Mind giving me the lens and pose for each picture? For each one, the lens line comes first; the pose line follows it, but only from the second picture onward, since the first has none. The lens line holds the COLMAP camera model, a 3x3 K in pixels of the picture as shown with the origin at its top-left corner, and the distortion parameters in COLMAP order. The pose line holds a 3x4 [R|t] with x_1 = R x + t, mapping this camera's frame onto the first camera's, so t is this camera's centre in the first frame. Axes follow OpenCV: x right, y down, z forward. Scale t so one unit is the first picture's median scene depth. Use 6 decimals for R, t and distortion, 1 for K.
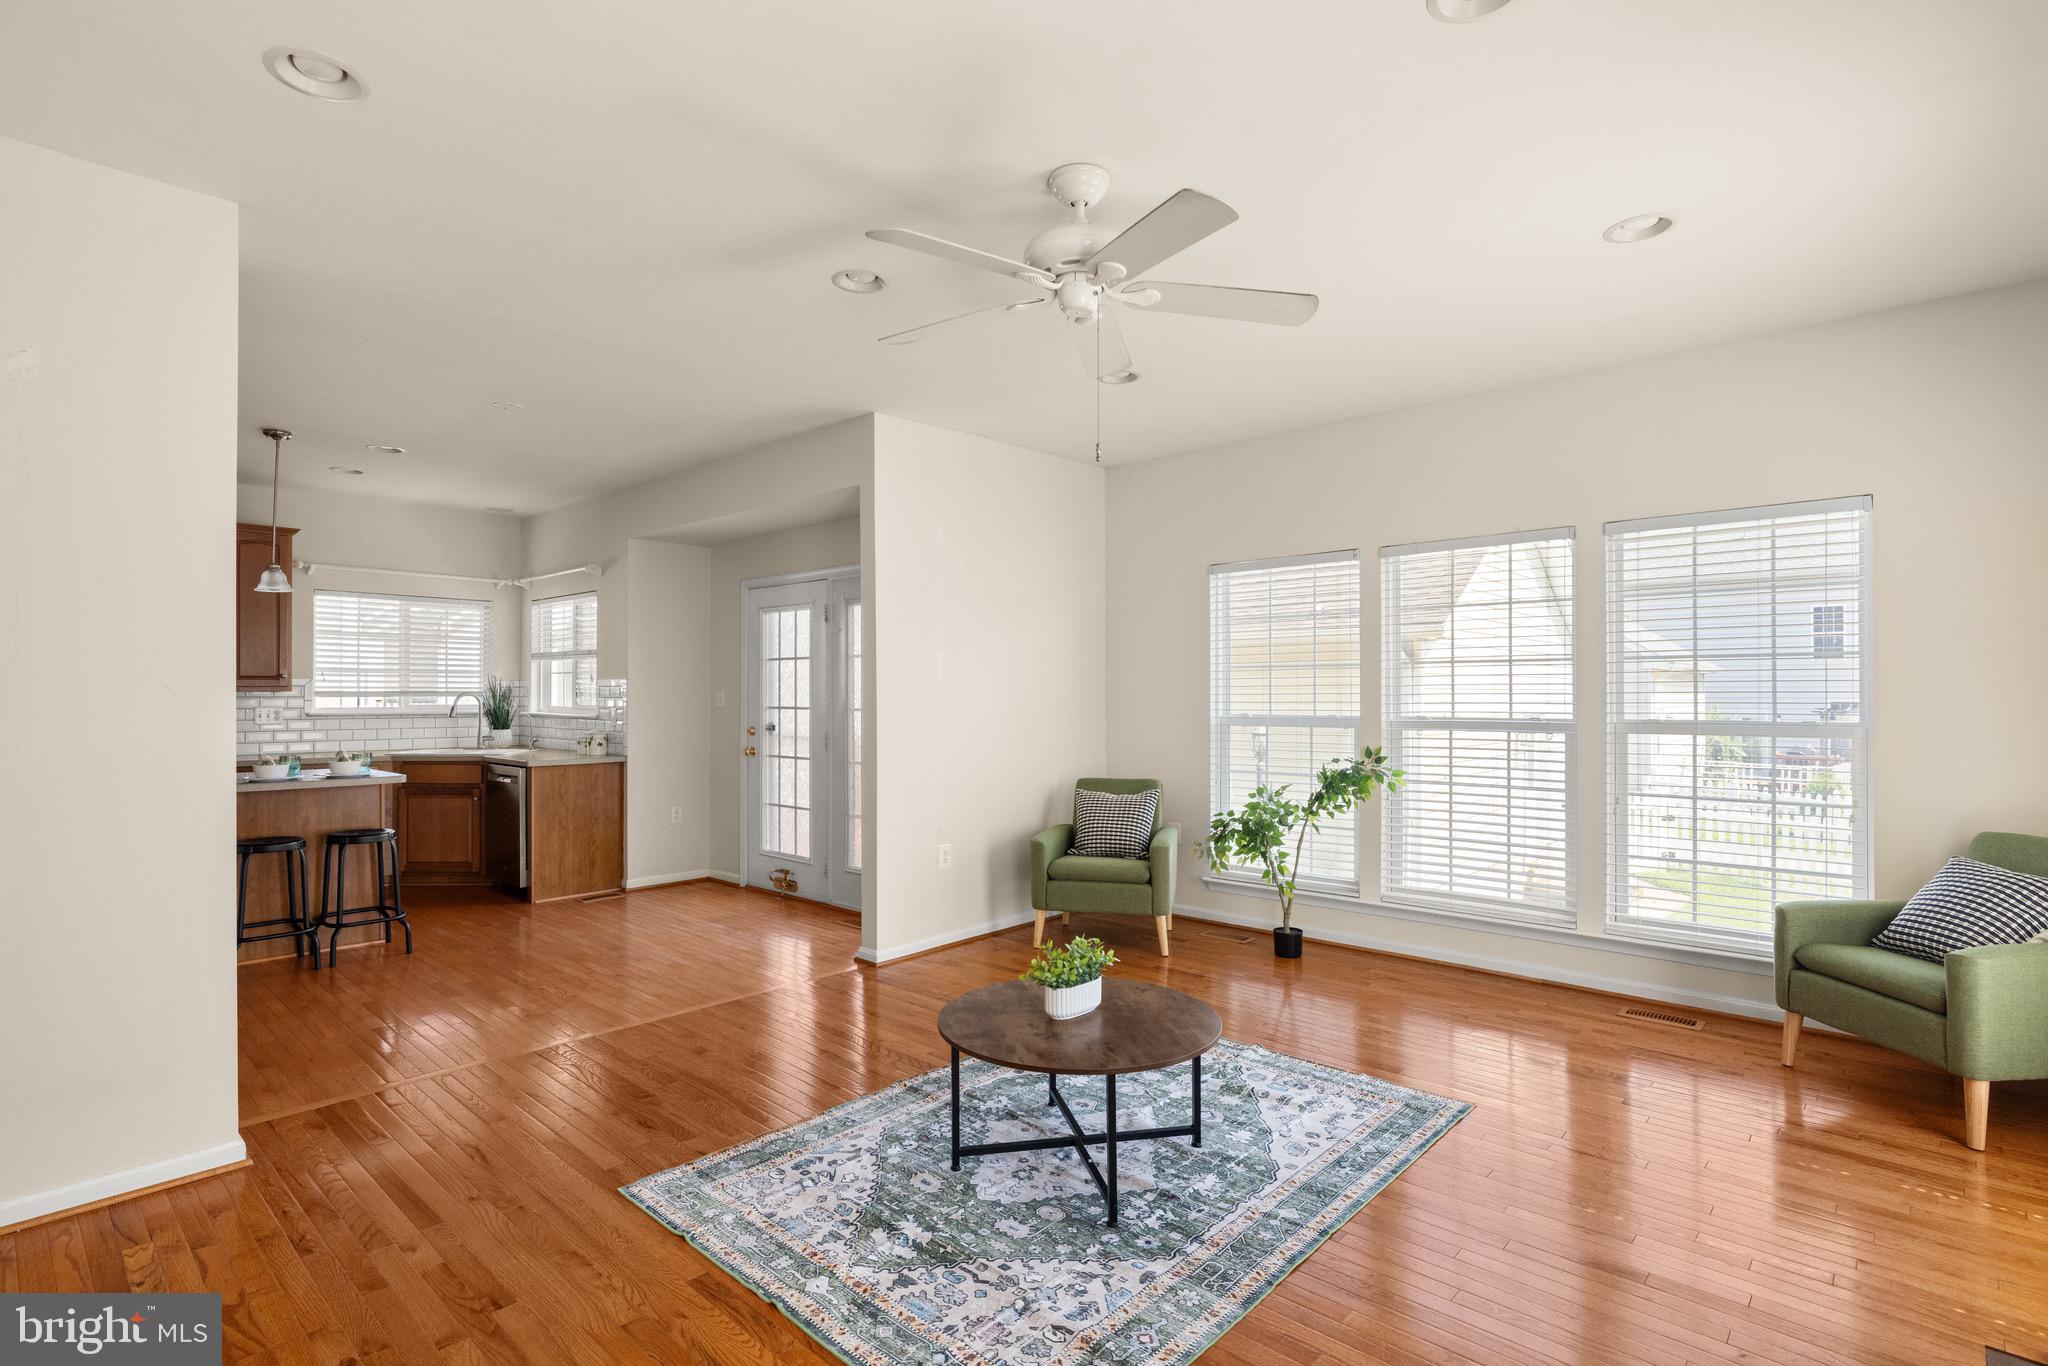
lens RADIAL K [[980.4, 0, 1015.6], [0, 980.4, 688.8], [0, 0, 1]] dist [-0.005363, -0.000281]
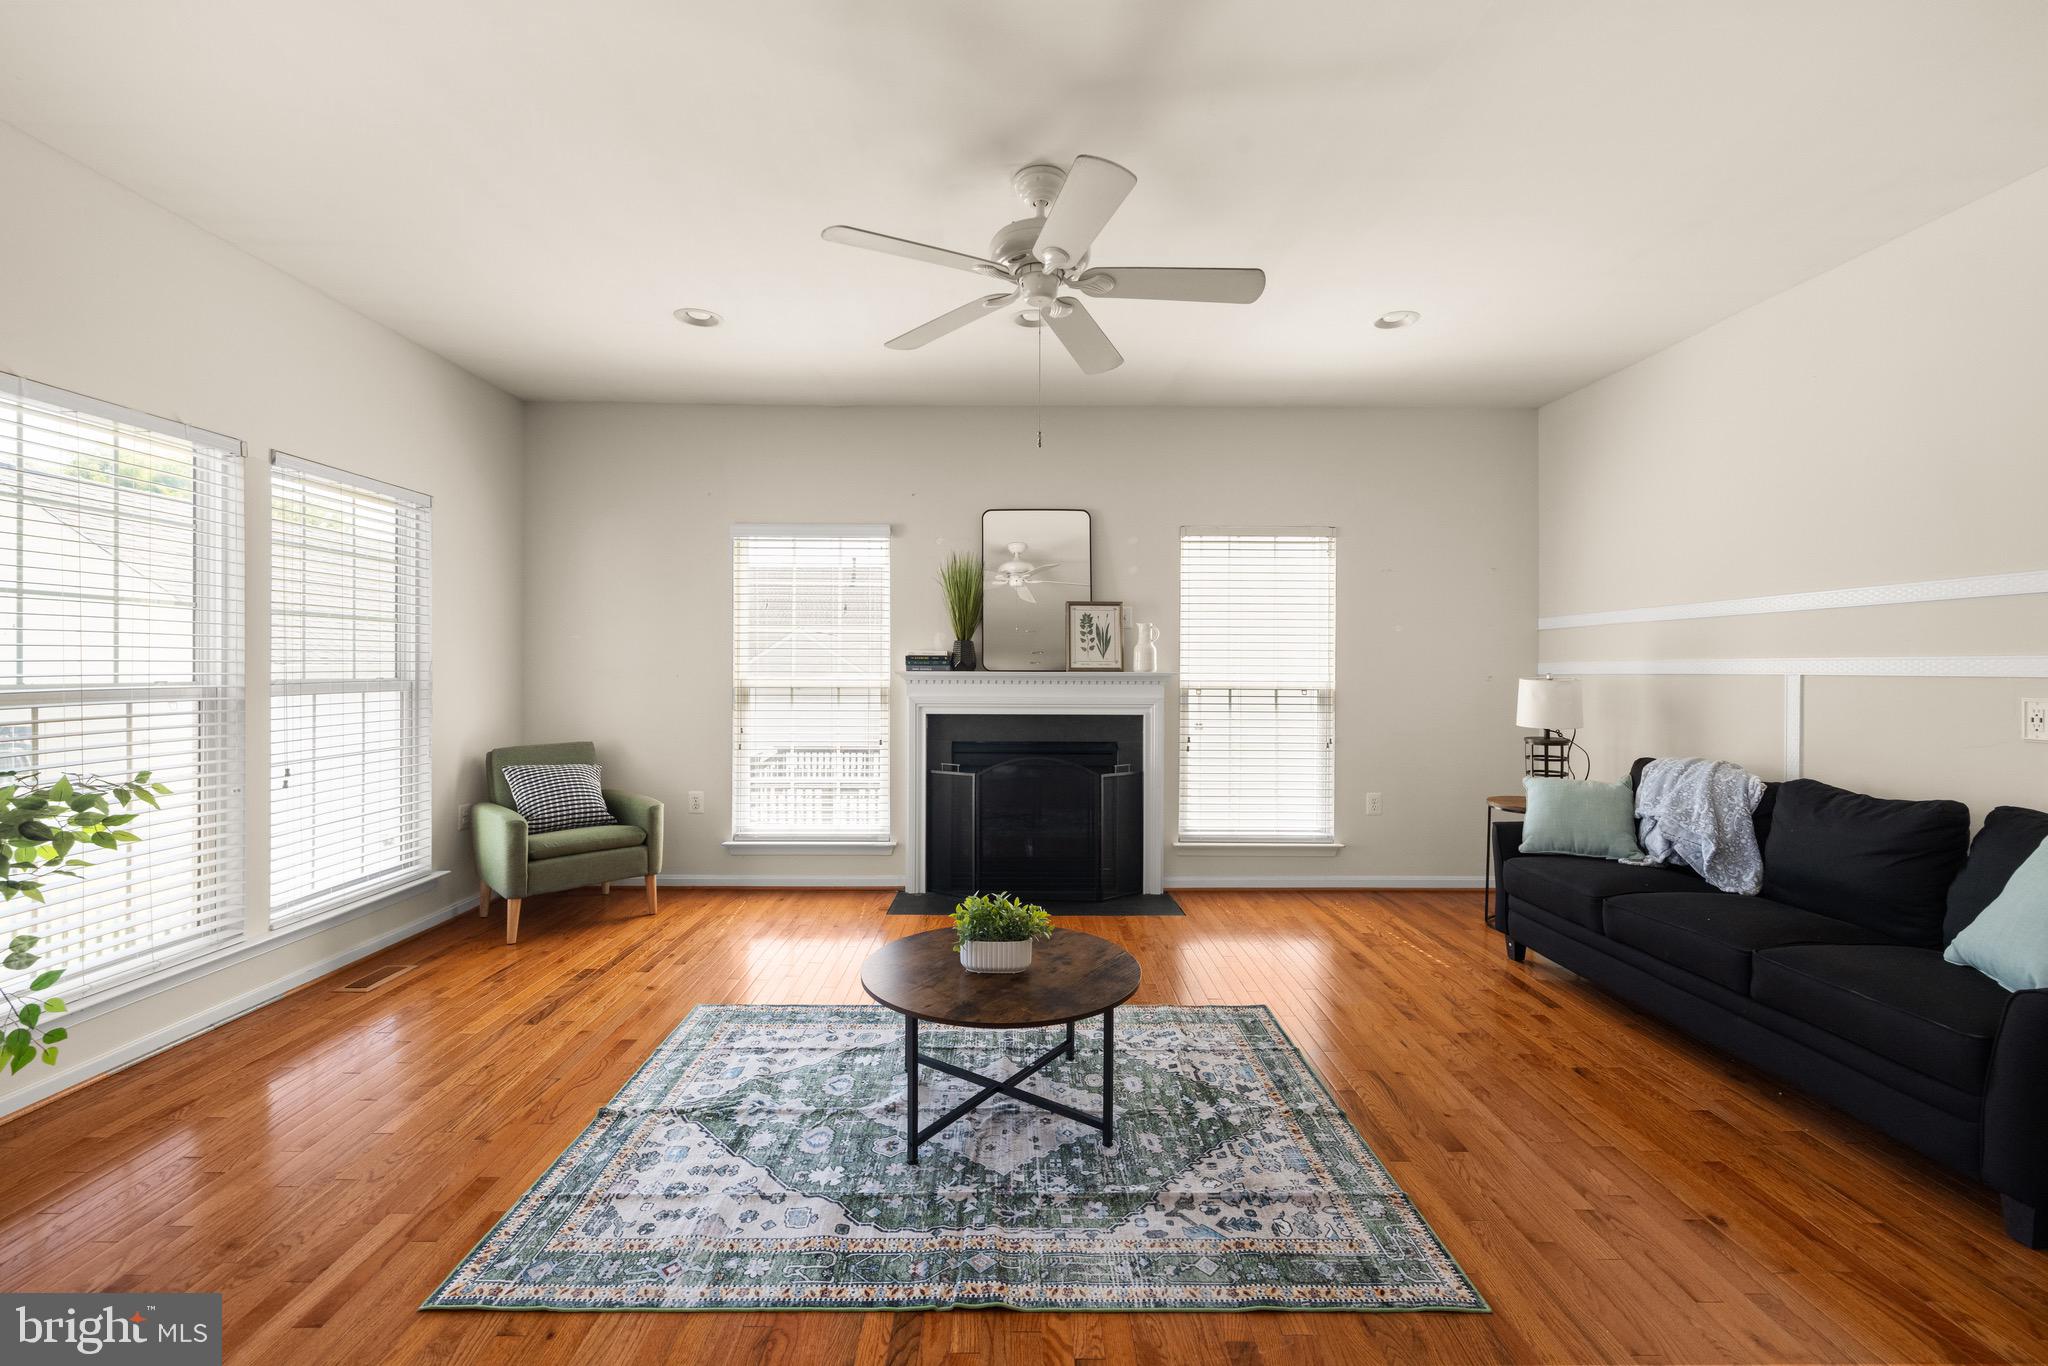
lens RADIAL K [[863.1, 0, 1010.7], [0, 863.1, 677.7], [0, 0, 1]] dist [0.004114, 0.000146]
pose [[-0.684134, -0.010281, 0.729284, -0.318319], [-0.007417, 0.999947, 0.007139, 0.016204], [-0.729318, -0.000526, -0.684174, 0.864381]]
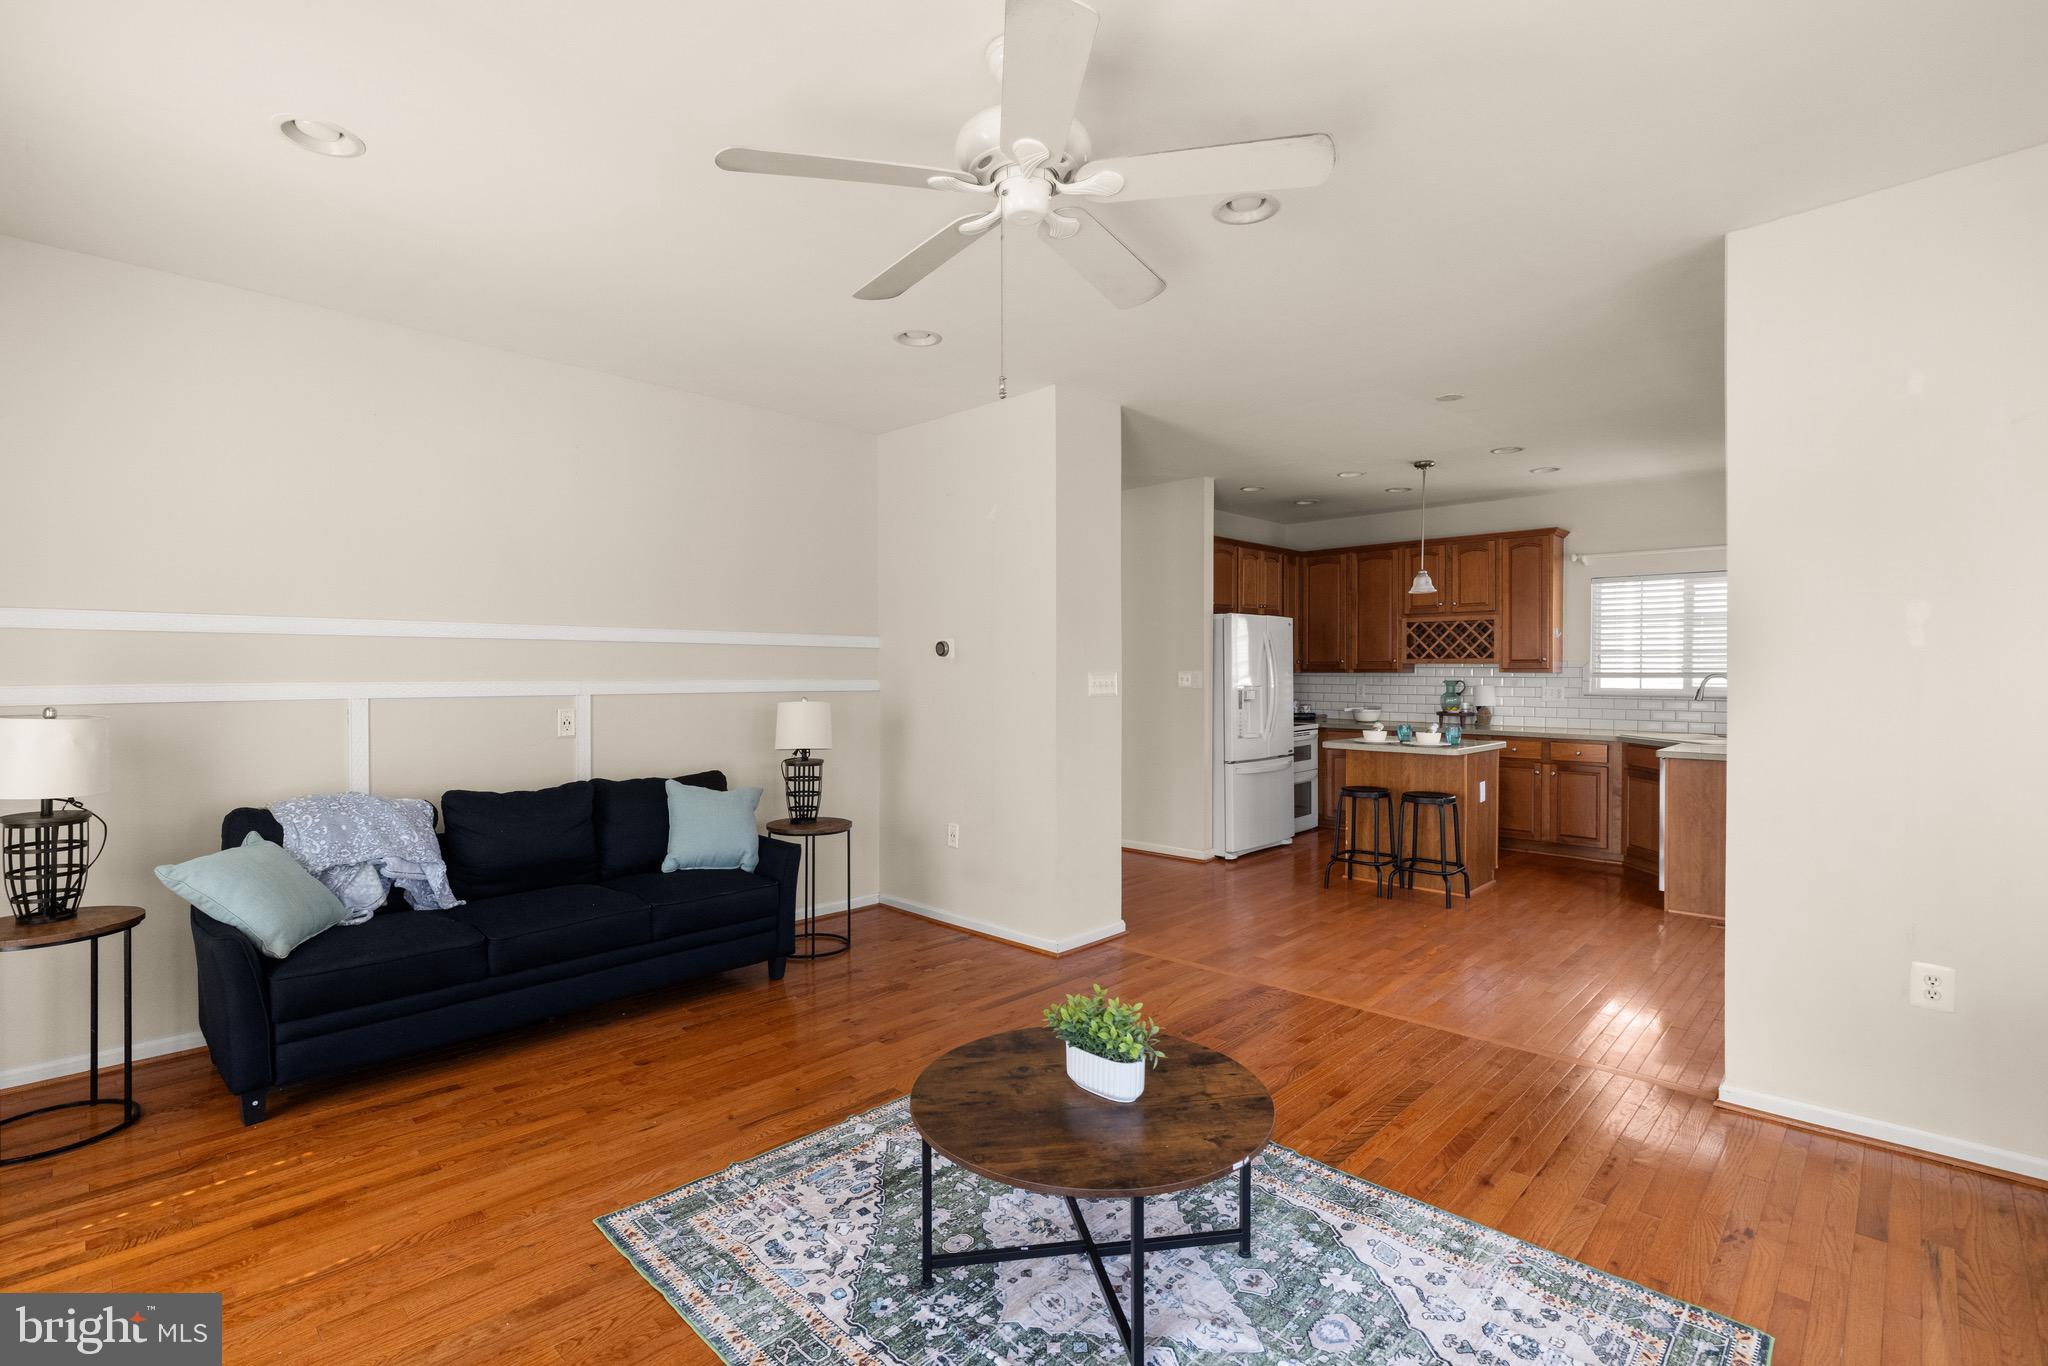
lens RADIAL K [[928.9, 0, 1021.3], [0, 928.9, 681.3], [0, 0, 1]] dist [-0.002013, 0.000657]
pose [[-0.015092, 0.010160, -0.999834, 0.436404], [0.006146, 0.999930, 0.010068, -0.002634], [0.999867, -0.005993, -0.015153, 0.516141]]
